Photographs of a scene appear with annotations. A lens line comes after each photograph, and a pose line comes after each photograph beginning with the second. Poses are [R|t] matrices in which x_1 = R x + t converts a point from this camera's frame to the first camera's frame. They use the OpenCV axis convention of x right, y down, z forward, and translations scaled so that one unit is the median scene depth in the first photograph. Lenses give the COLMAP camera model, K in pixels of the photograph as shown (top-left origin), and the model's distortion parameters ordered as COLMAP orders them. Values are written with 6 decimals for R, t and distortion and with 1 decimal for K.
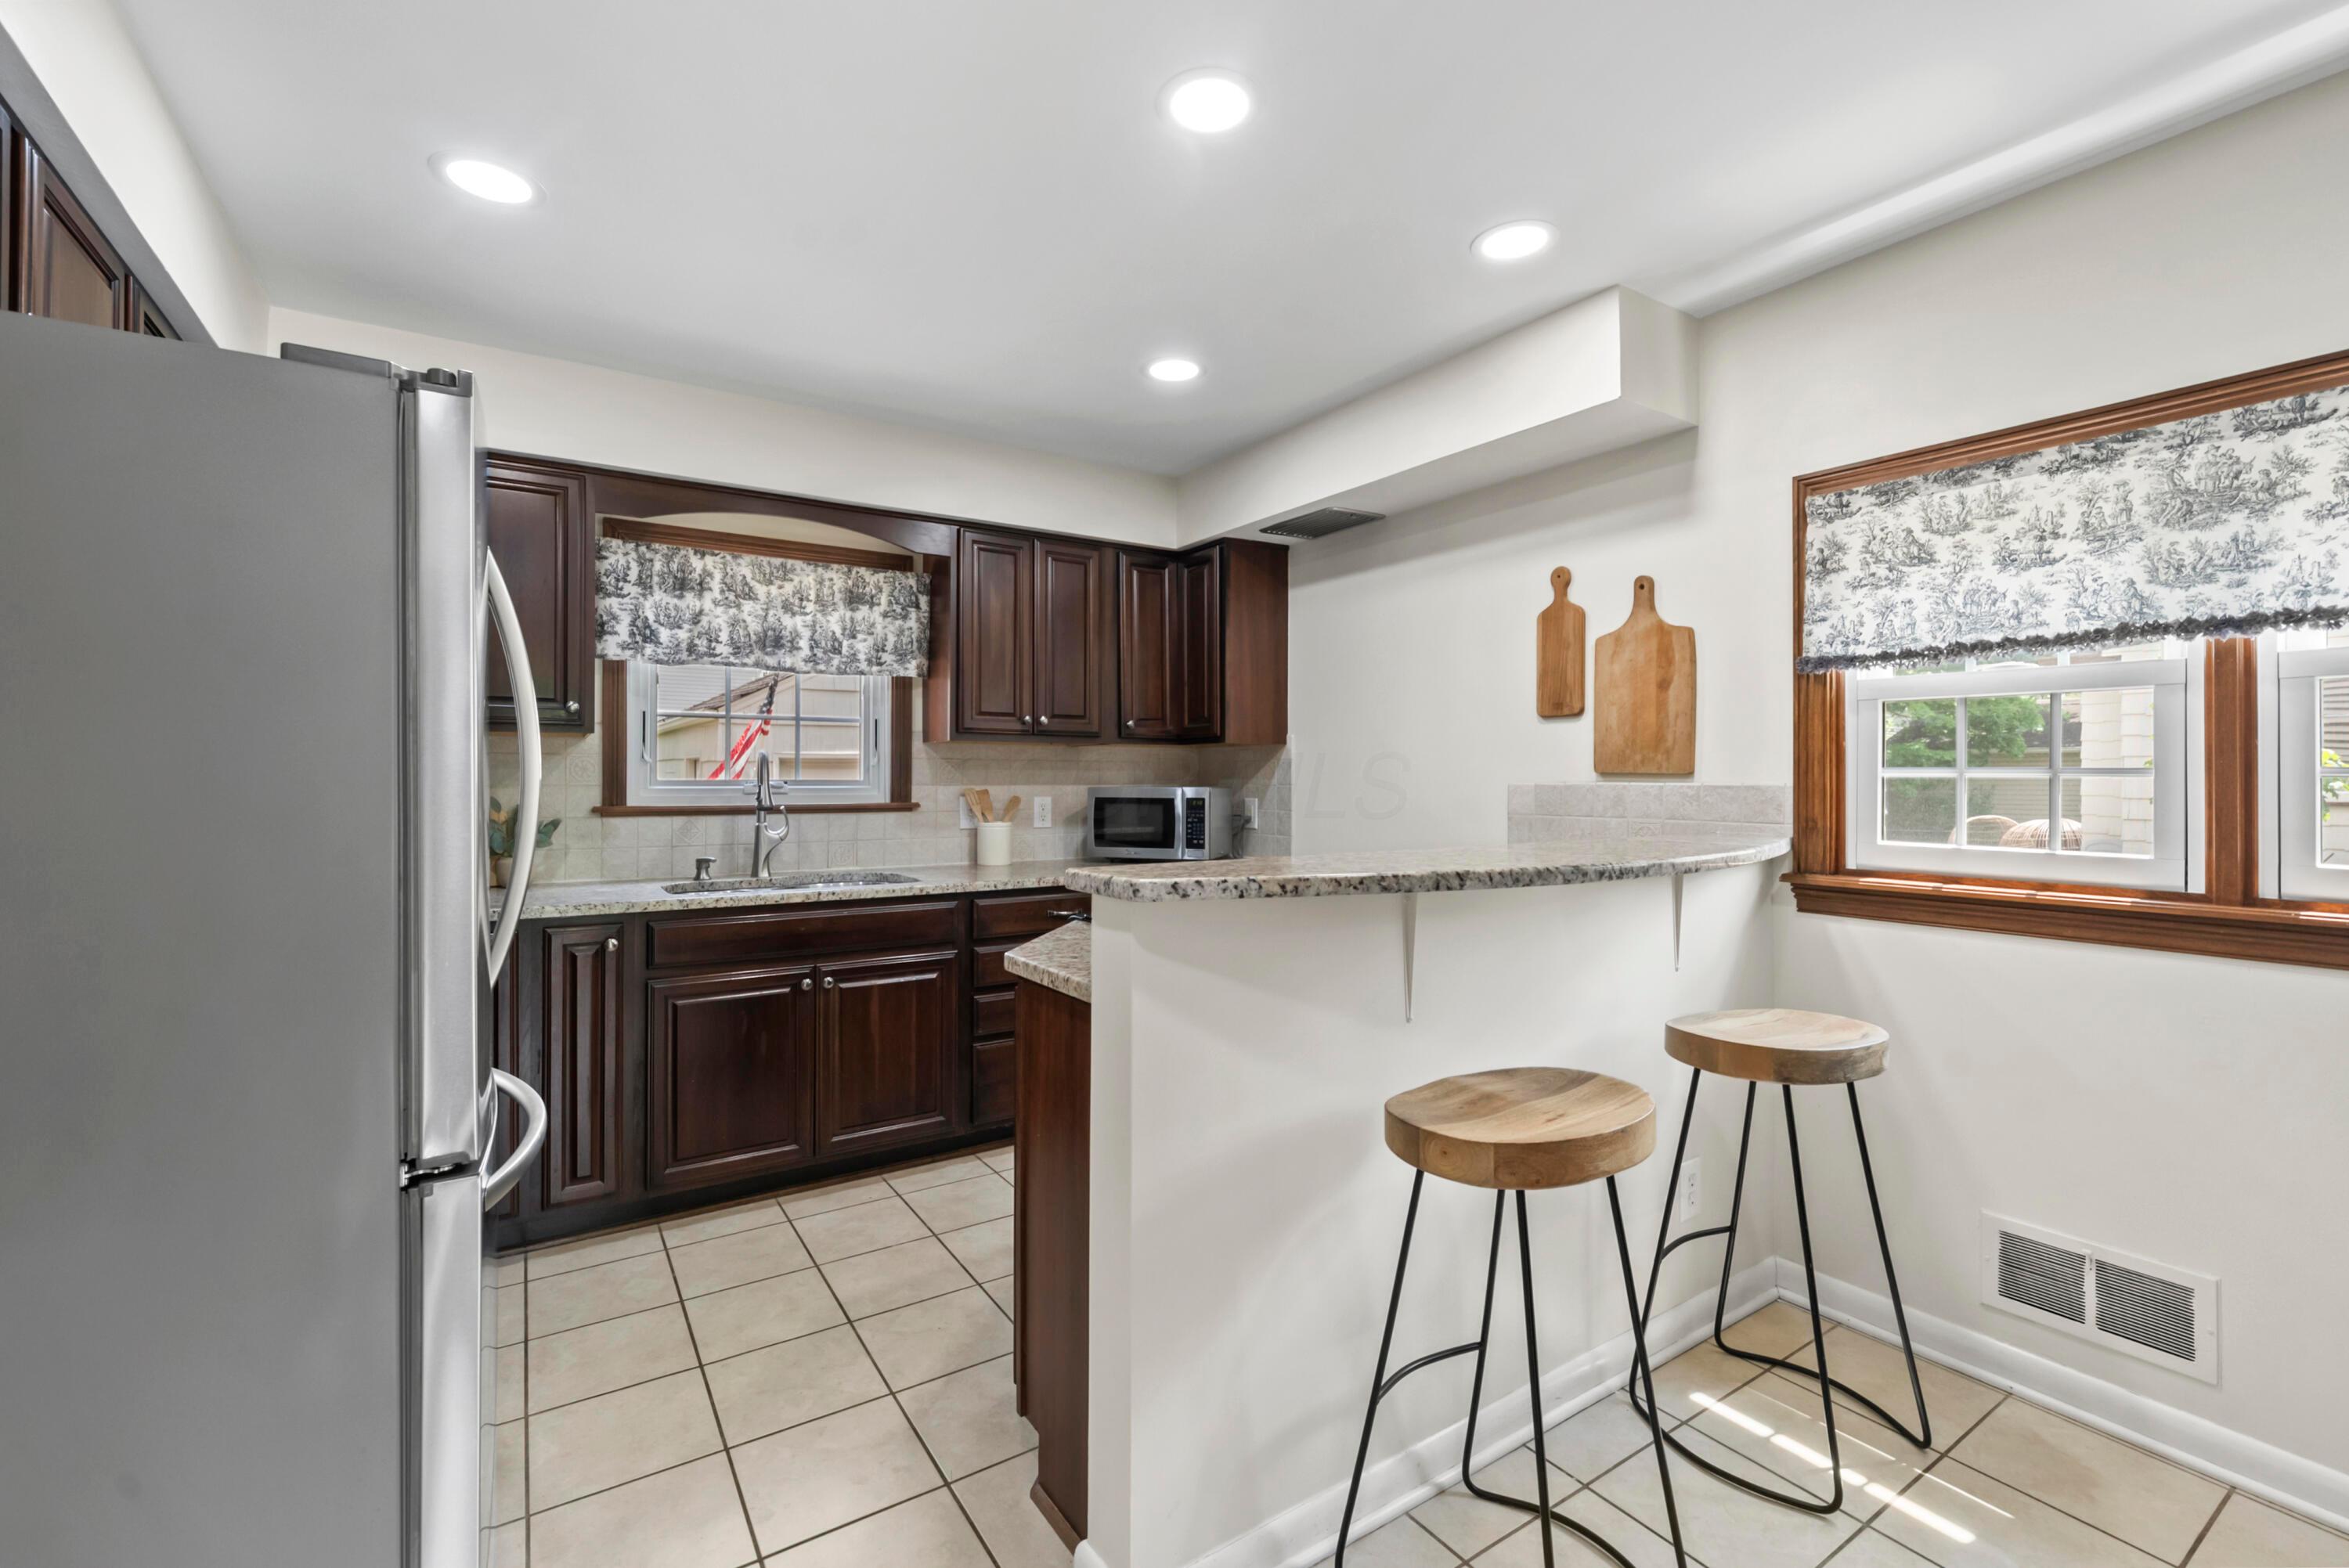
lens RADIAL K [[999.1, 0, 1177.2], [0, 999.1, 773.7], [0, 0, 1]] dist [-0.000707, 0.000153]
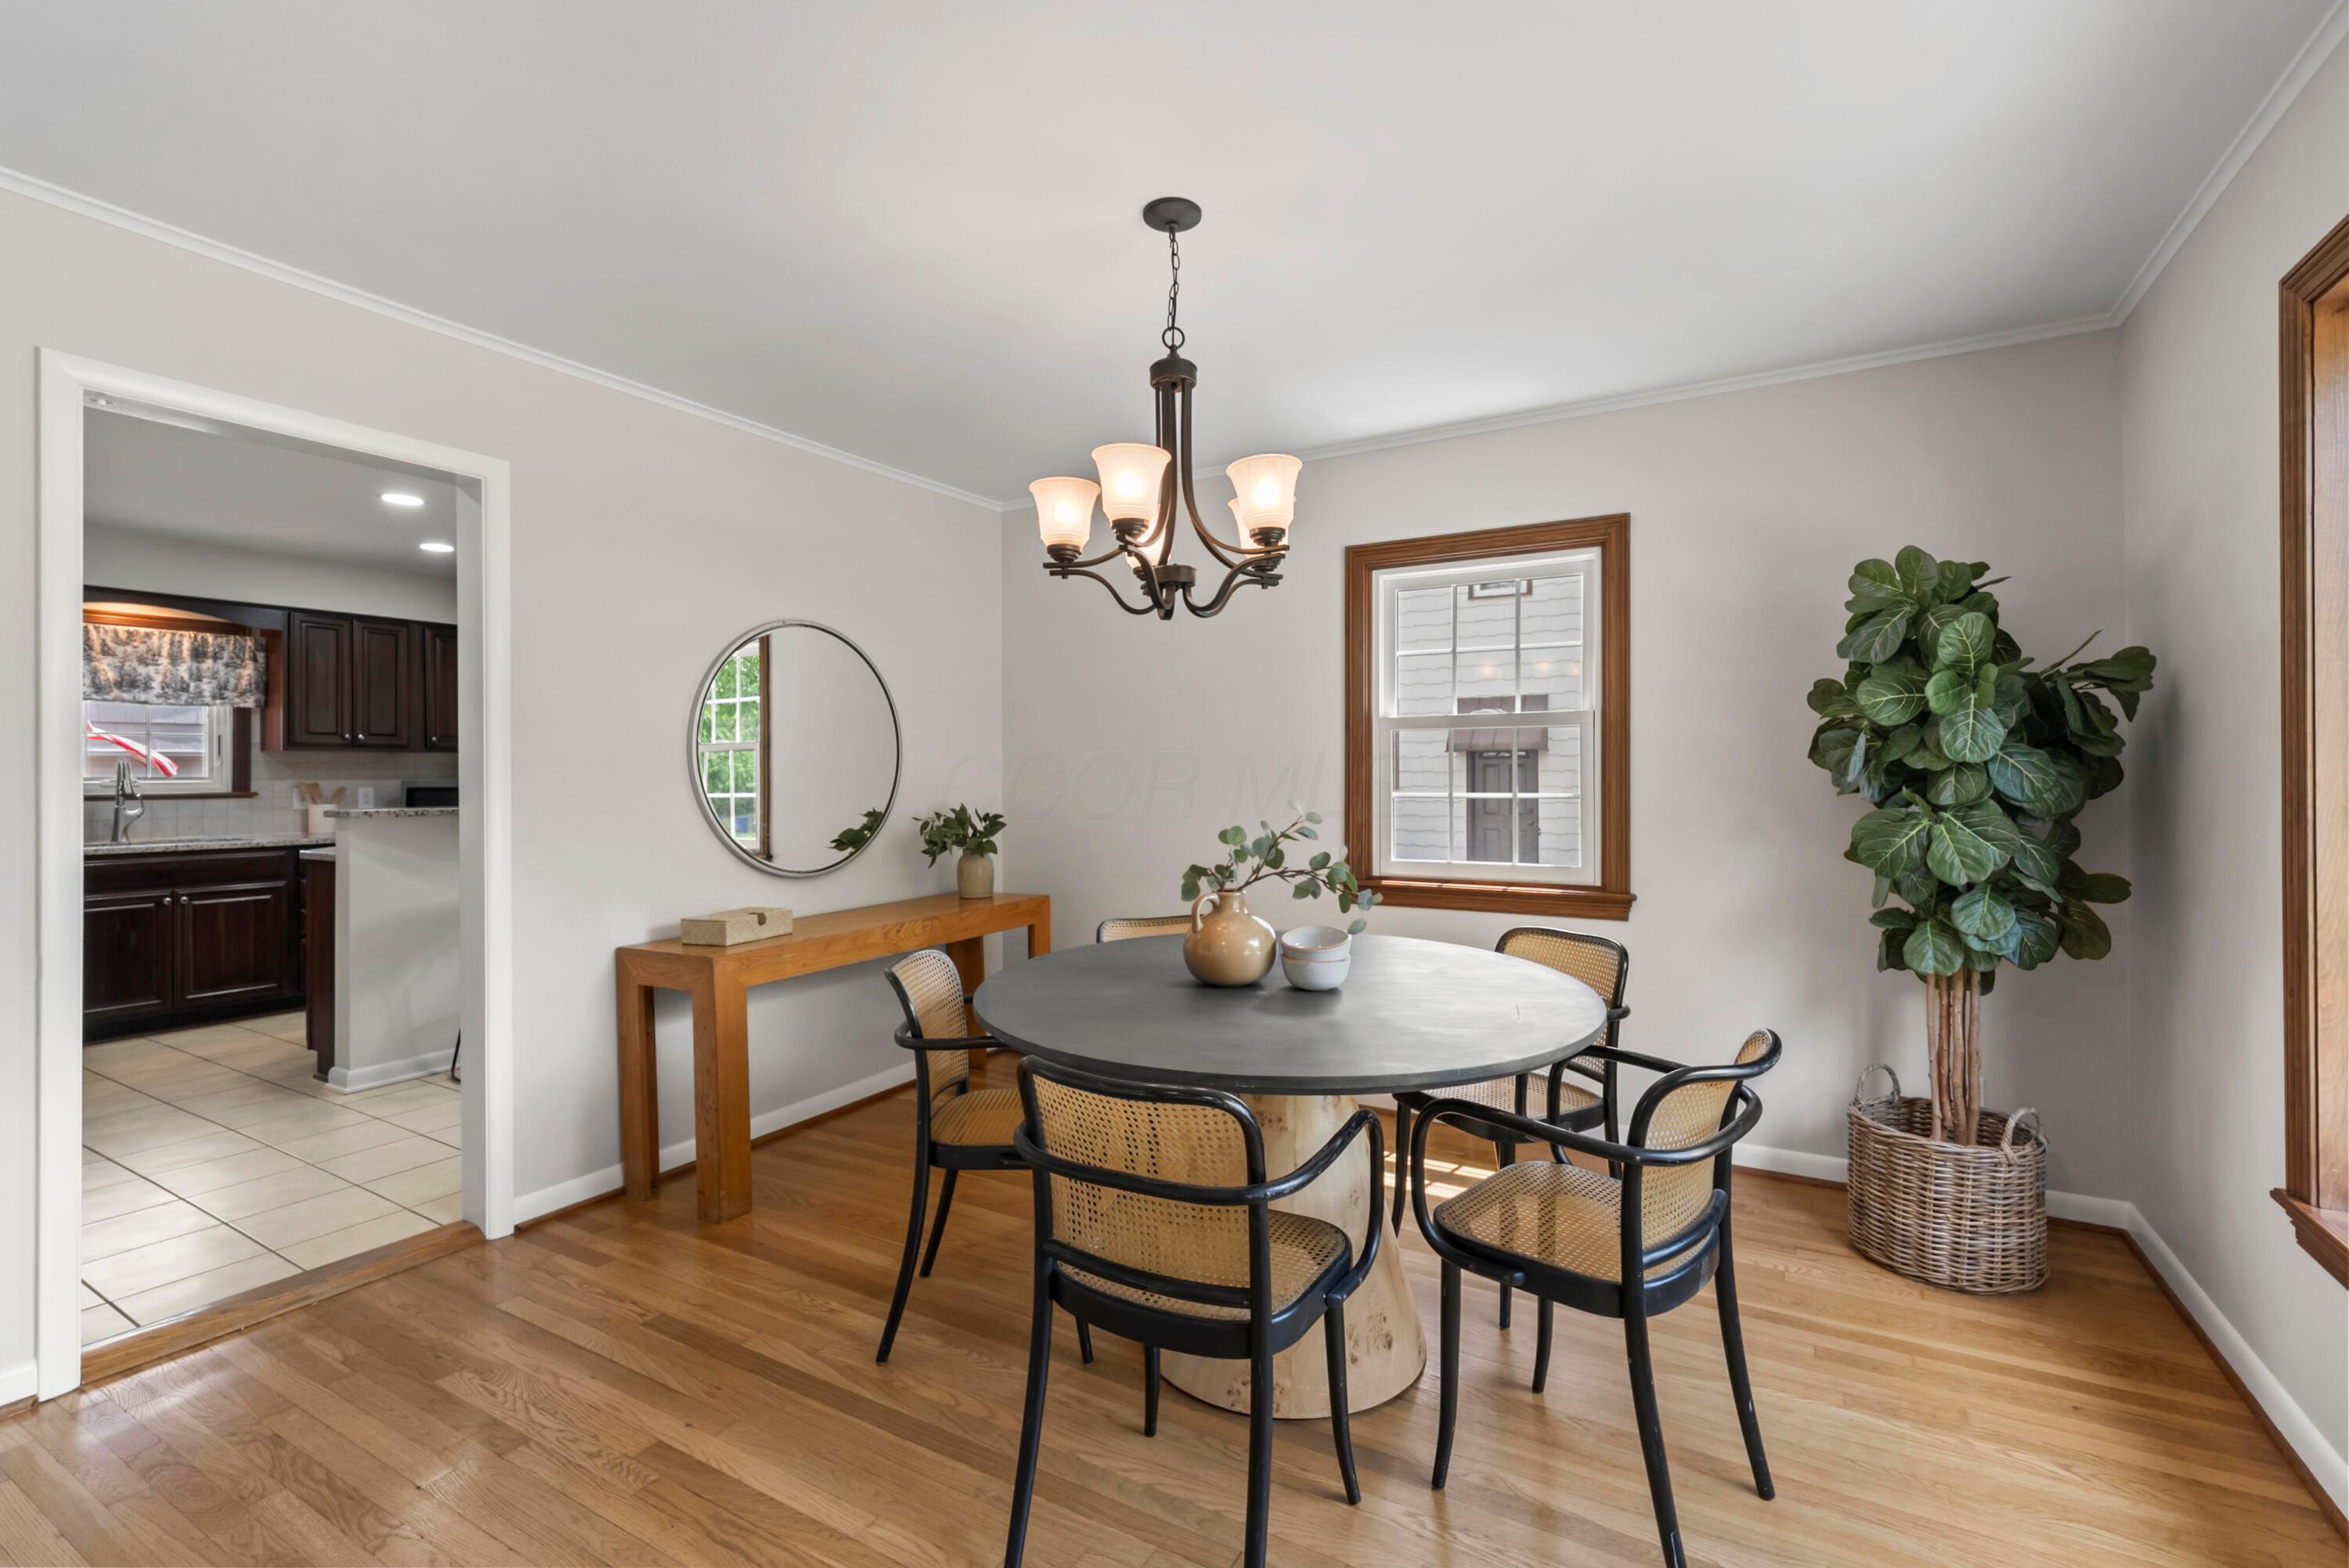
lens RADIAL K [[1044.7, 0, 1174.8], [0, 1044.7, 770.3], [0, 0, 1]] dist [0.000897, 0.000318]
pose [[0.895345, -0.002639, 0.445366, 0.357908], [0.002151, 0.999996, 0.001601, -0.002887], [-0.445368, -0.000476, 0.895347, -1.319732]]
